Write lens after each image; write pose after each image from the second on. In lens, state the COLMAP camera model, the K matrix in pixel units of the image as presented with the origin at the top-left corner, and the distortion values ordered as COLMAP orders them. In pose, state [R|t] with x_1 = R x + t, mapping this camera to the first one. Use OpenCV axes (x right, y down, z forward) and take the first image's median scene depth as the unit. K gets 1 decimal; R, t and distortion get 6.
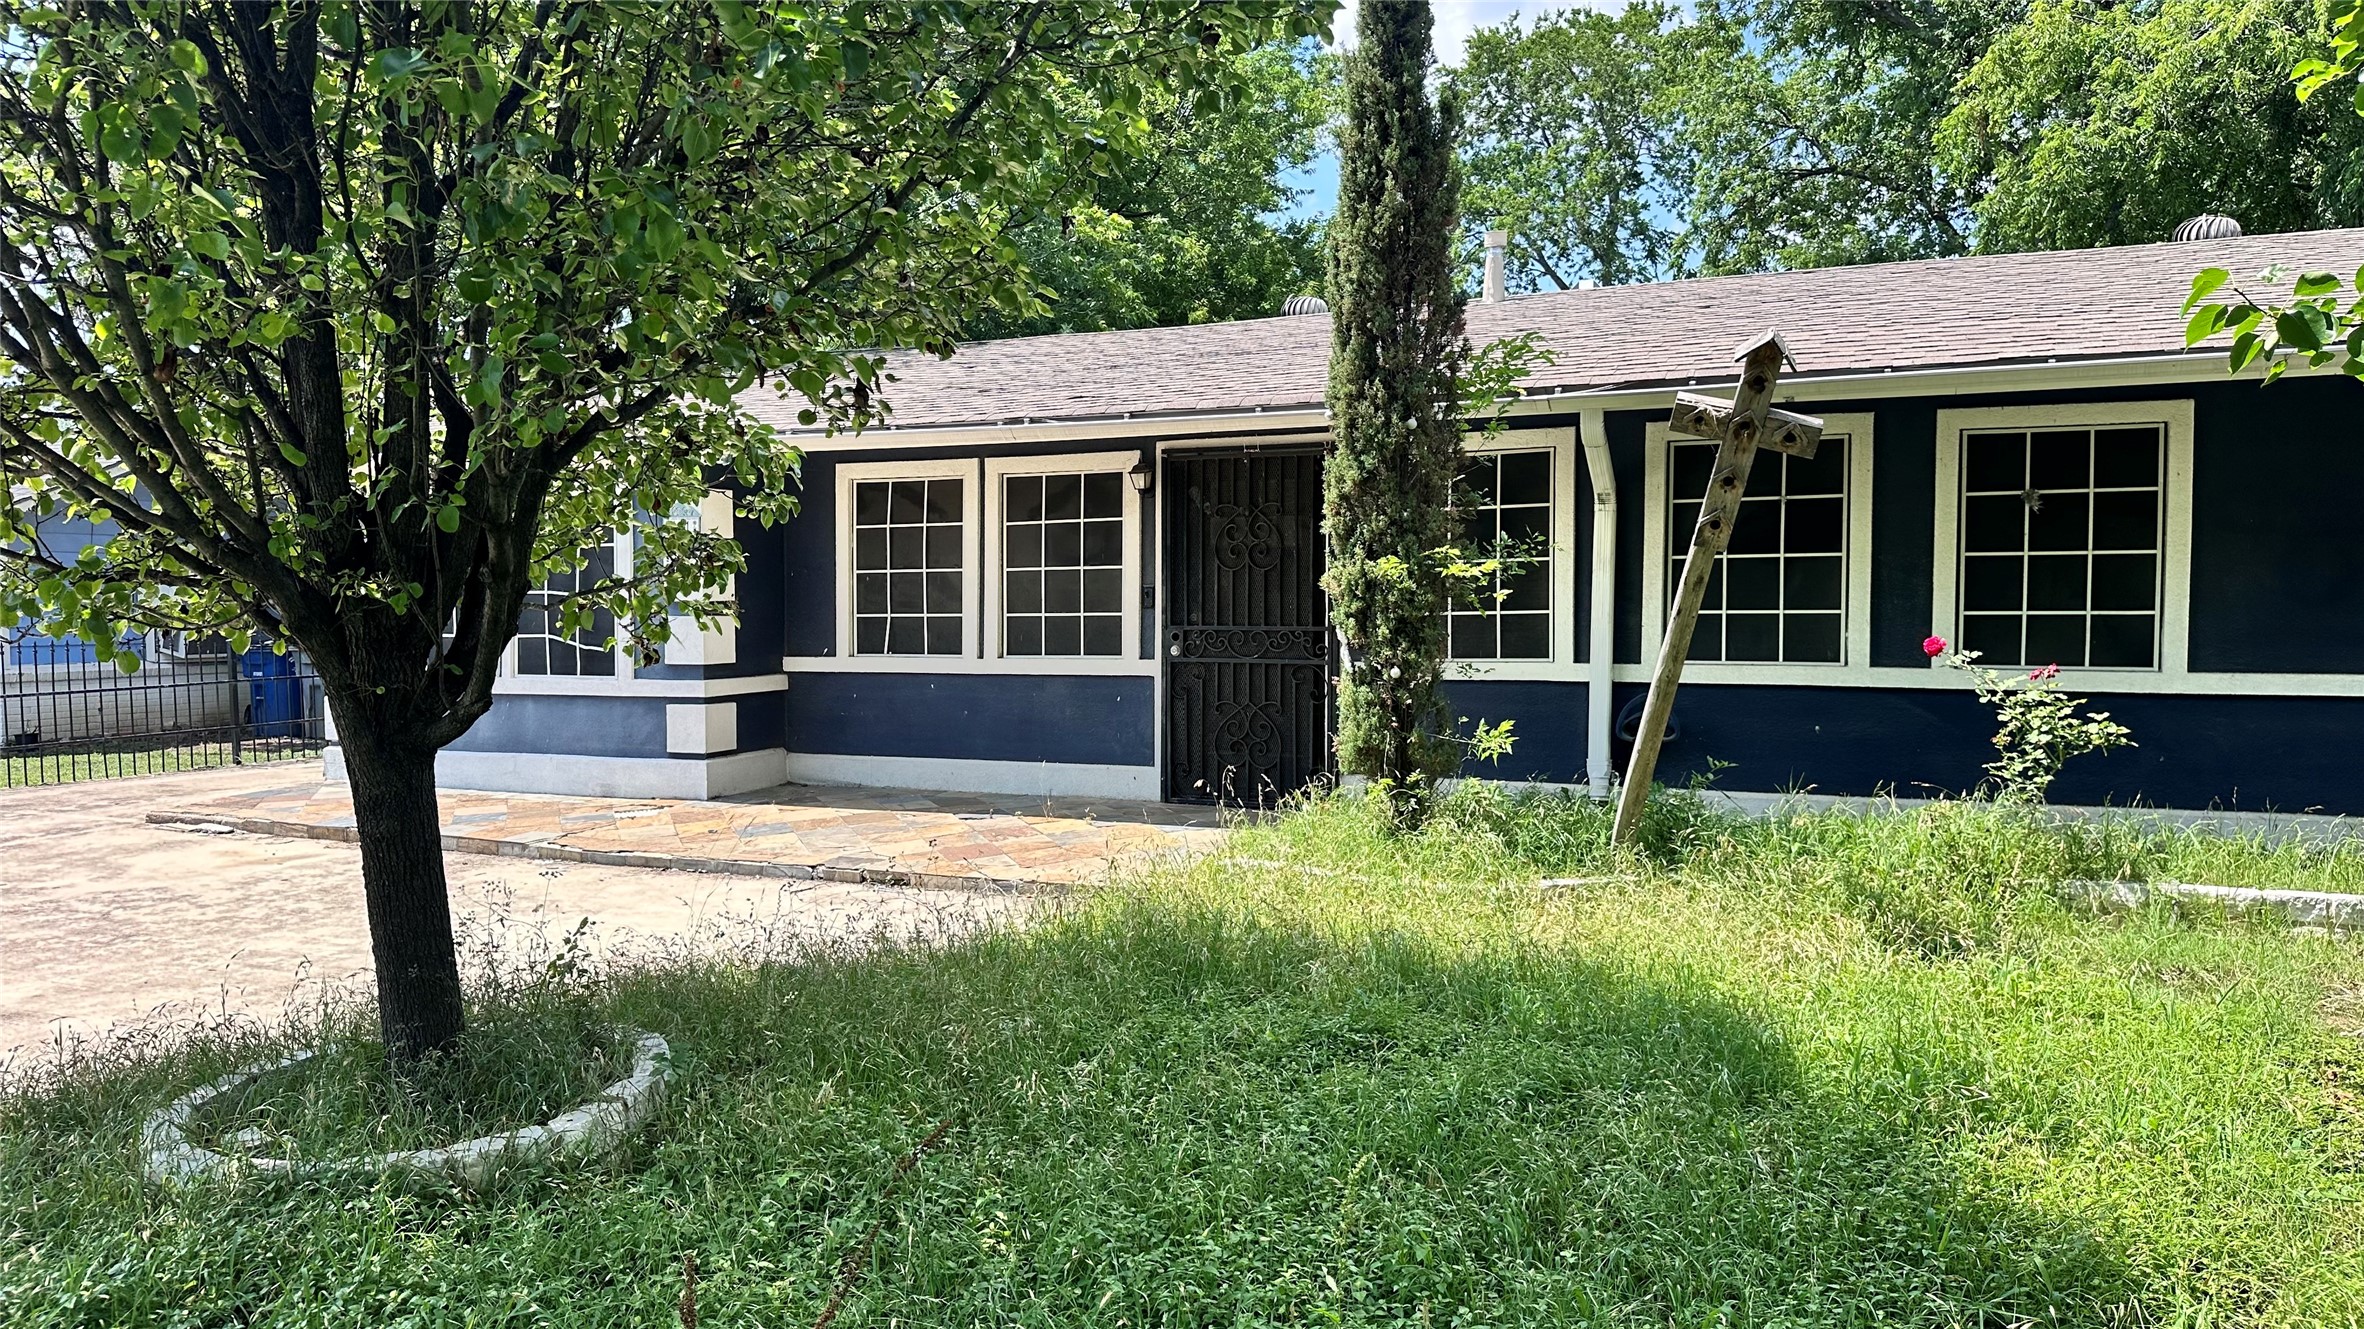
lens RADIAL K [[1805.5, 0, 1176.2], [0, 1805.5, 667.3], [0, 0, 1]] dist [0.001759, -0.002258]
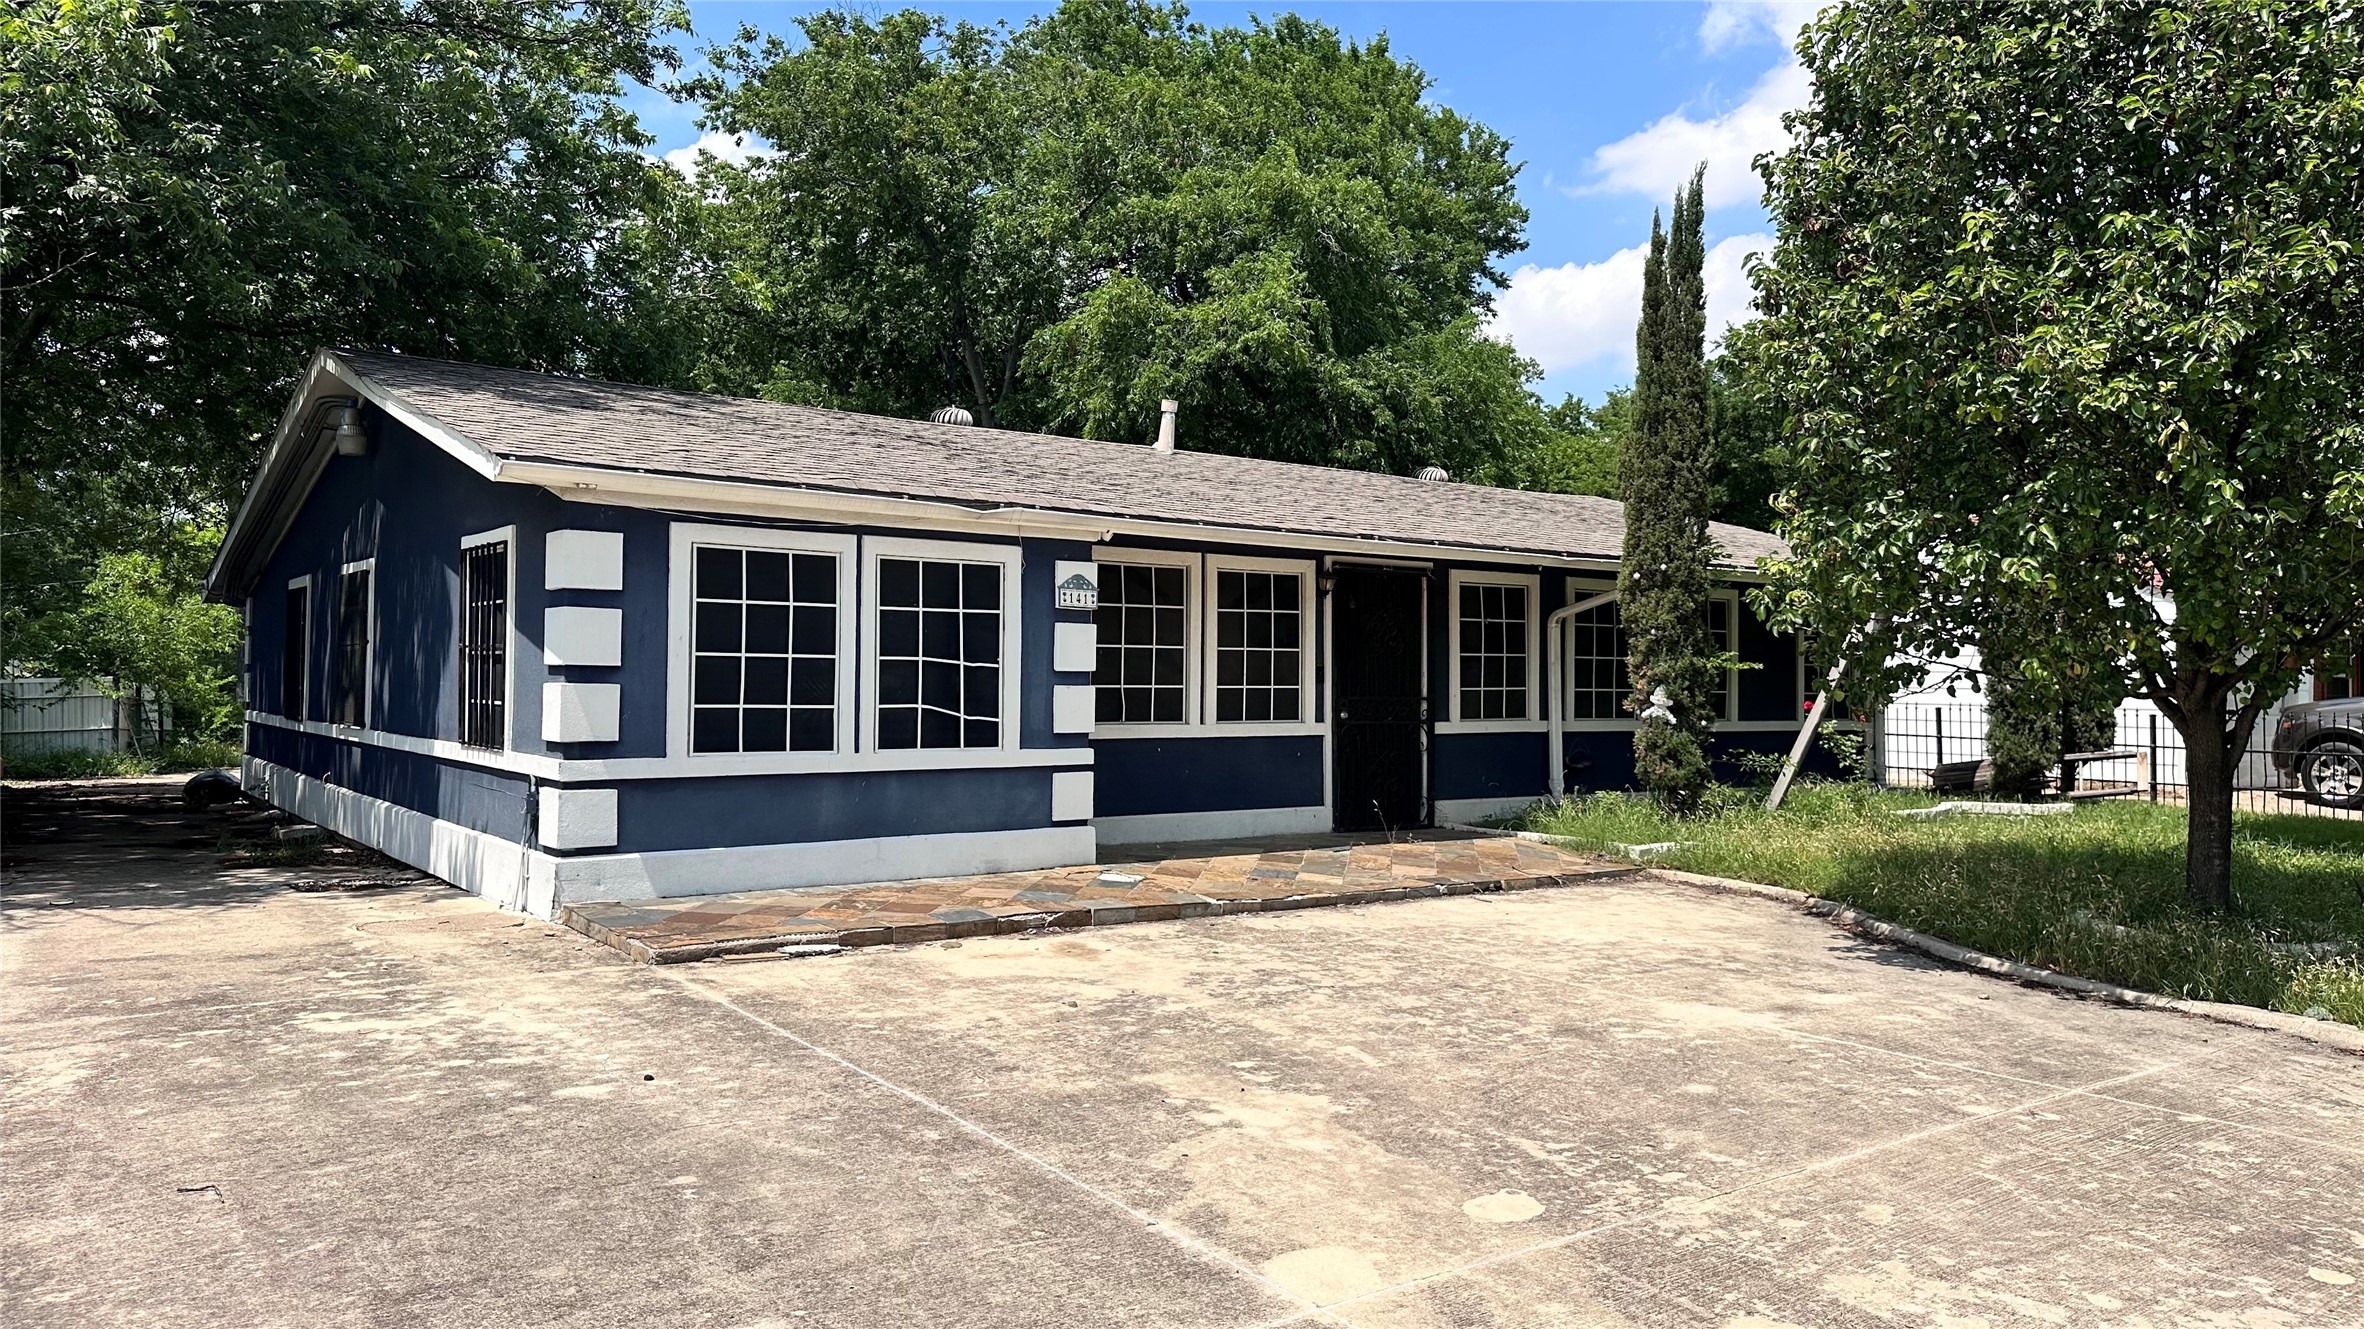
lens RADIAL K [[1675.3, 0, 1179.6], [0, 1675.3, 664.3], [0, 0, 1]] dist [0.072030, -0.084499]
pose [[0.471025, 0.024761, 0.881772, -1.069762], [0.029416, 0.998609, -0.043756, 0.003343], [-0.881629, 0.046549, 0.469642, 0.505835]]
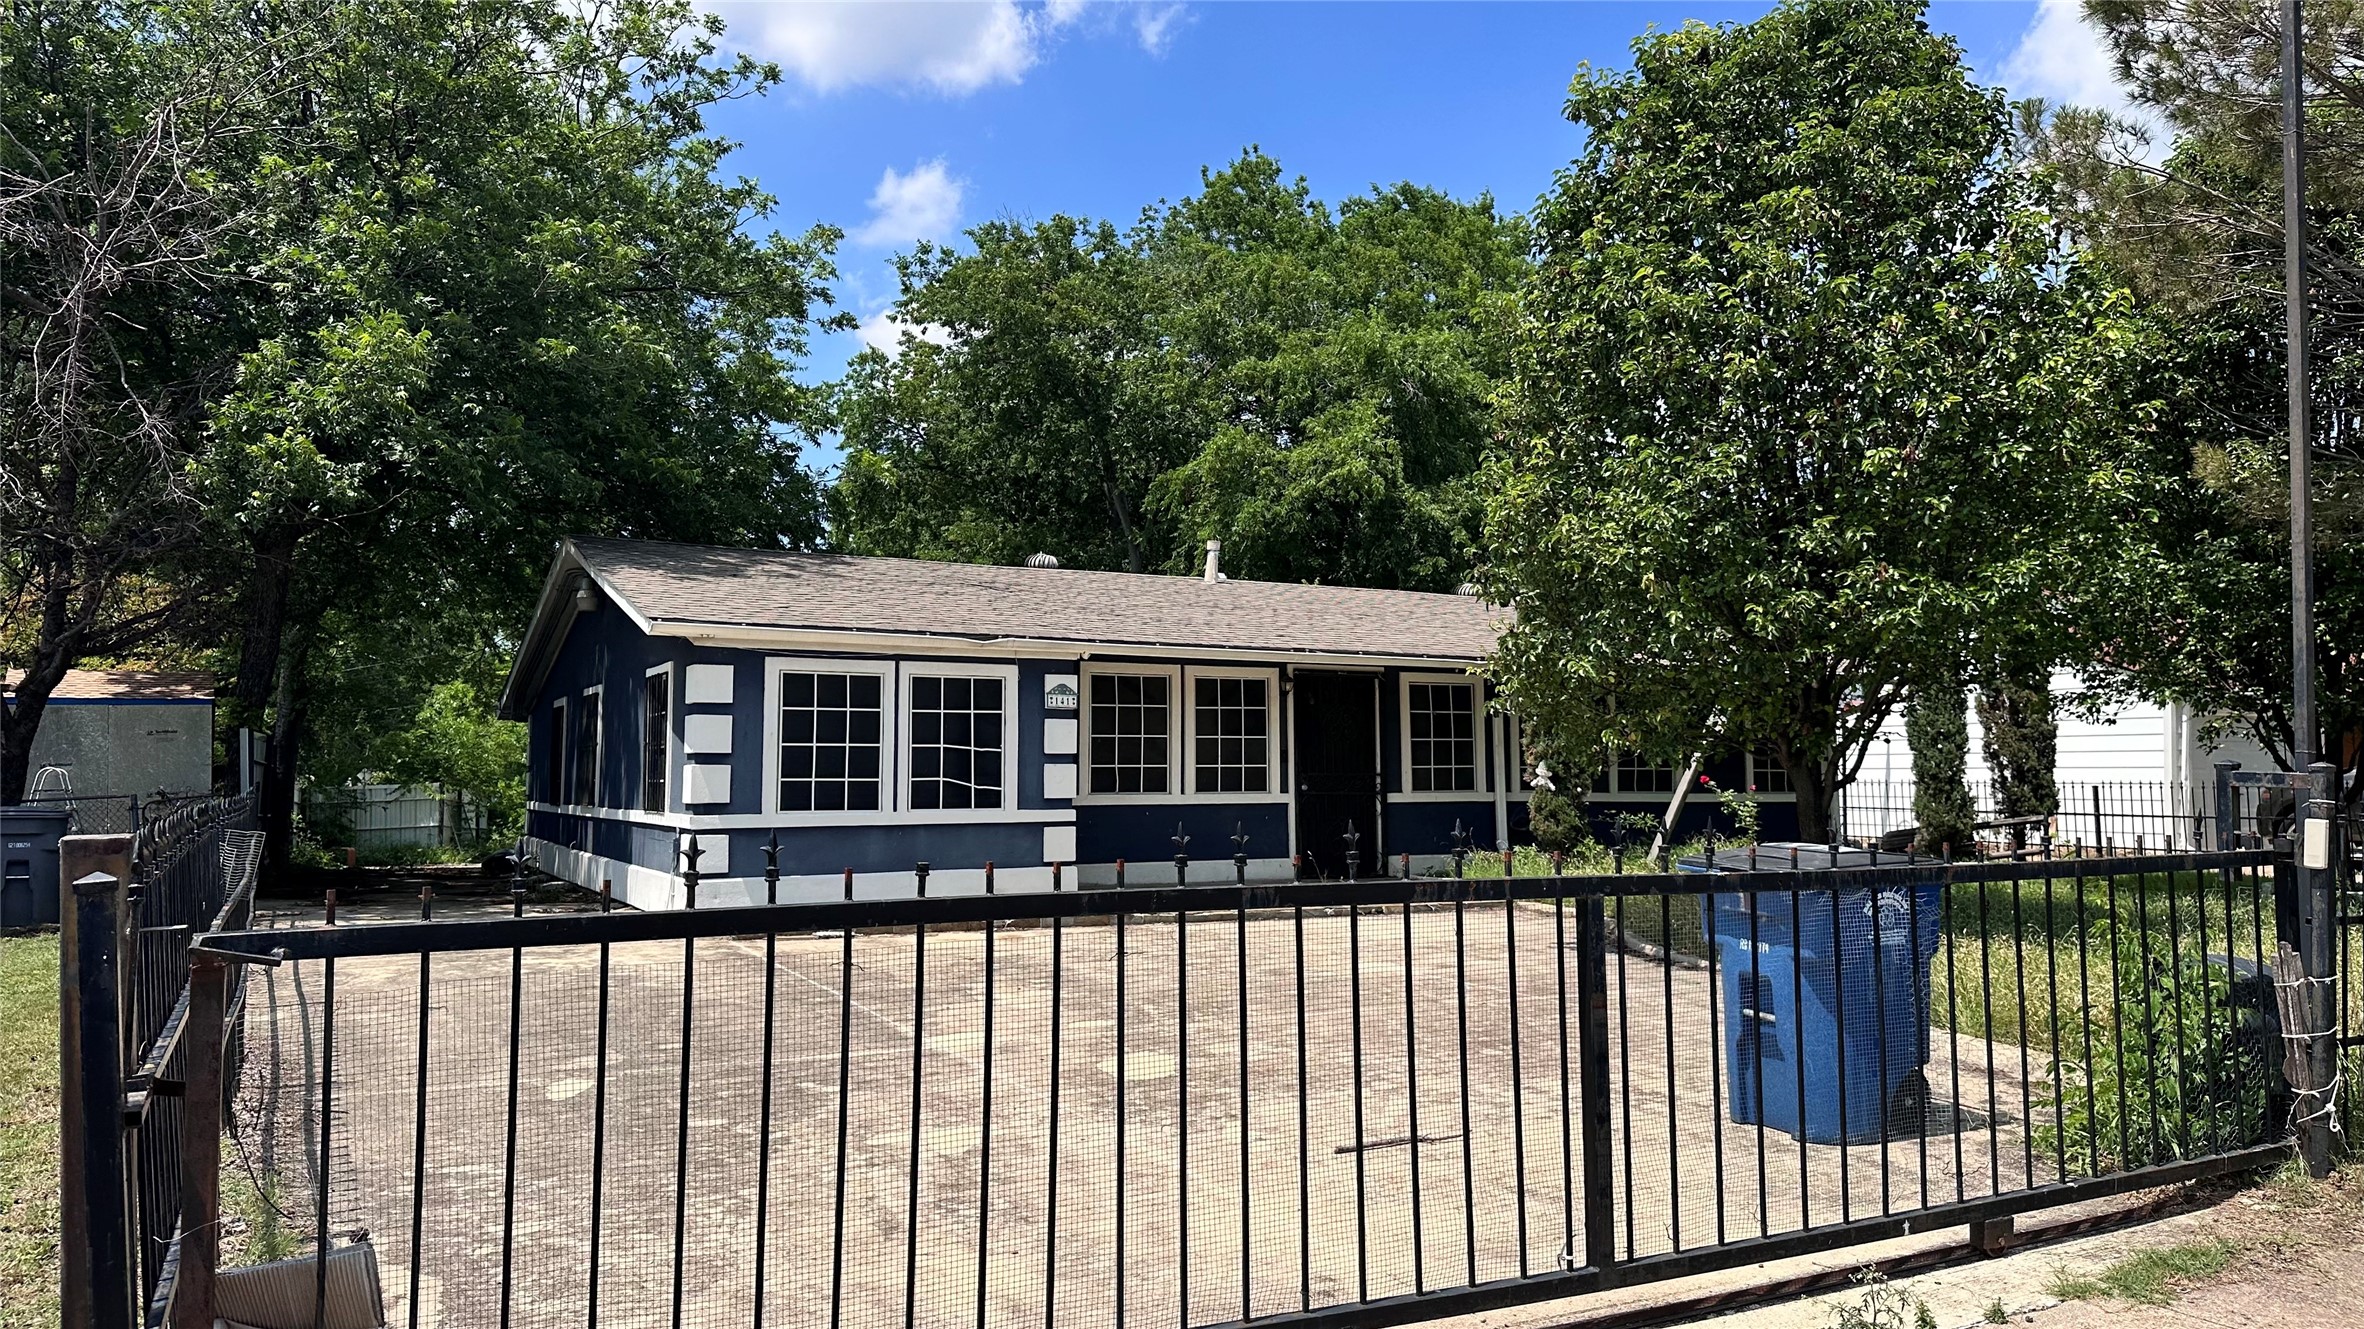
lens RADIAL K [[1675.3, 0, 1187.5], [0, 1675.3, 655.2], [0, 0, 1]] dist [0.072030, -0.084499]
pose [[0.598487, 0.070594, 0.798016, -1.256383], [0.037100, 0.992599, -0.115631, 0.042662], [-0.800273, 0.098810, 0.591439, 0.141364]]
